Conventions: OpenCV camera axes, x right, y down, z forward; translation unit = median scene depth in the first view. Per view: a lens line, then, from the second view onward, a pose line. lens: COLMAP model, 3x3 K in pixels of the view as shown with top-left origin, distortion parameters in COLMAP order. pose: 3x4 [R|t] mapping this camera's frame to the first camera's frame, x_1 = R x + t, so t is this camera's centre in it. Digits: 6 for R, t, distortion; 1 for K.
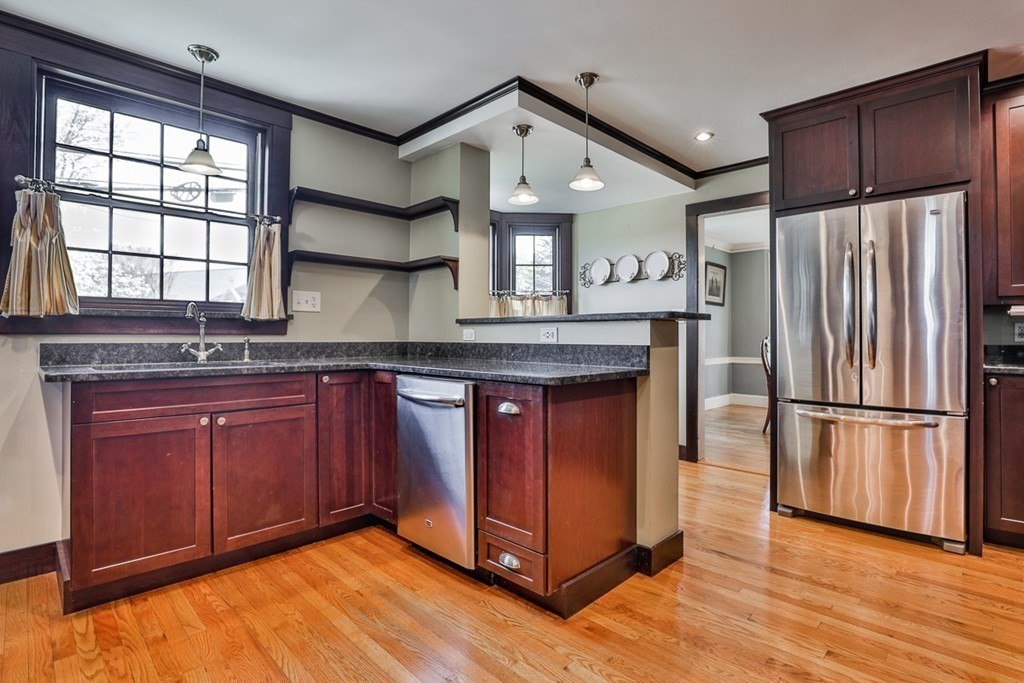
lens RADIAL K [[489.6, 0, 550.5], [0, 489.6, 329.2], [0, 0, 1]] dist [-0.031787, 0.010020]
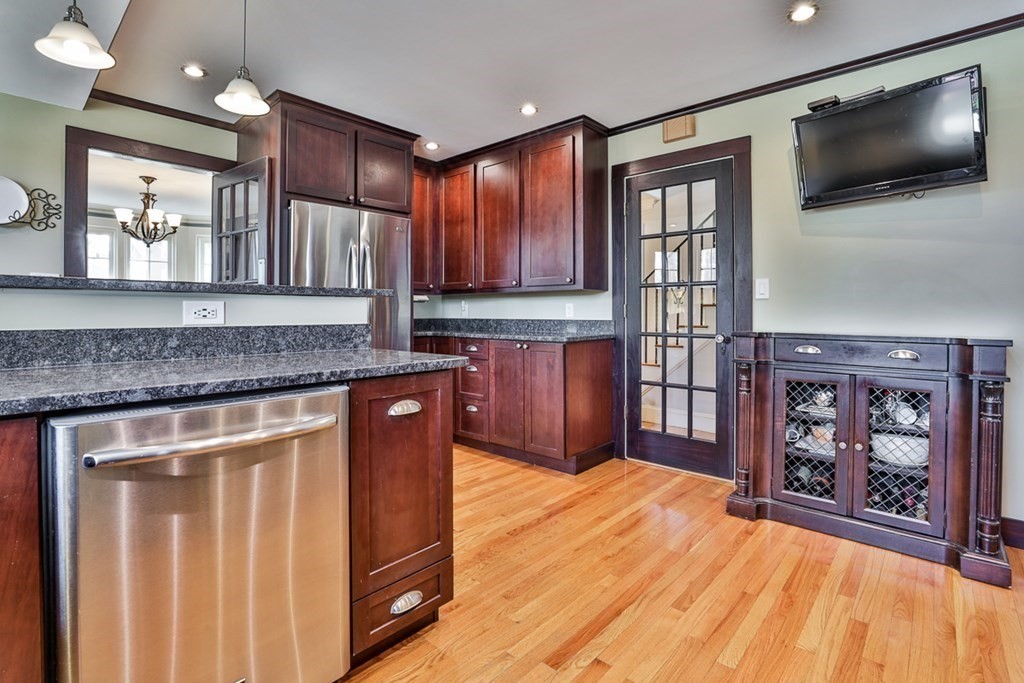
lens RADIAL K [[489.6, 0, 480.6], [0, 489.6, 312.9], [0, 0, 1]] dist [-0.031787, 0.010020]
pose [[0.031719, -0.004141, 0.999488, -0.647699], [-0.012298, 0.999914, 0.004533, 0.004608], [-0.999421, -0.012436, 0.031665, 0.648745]]
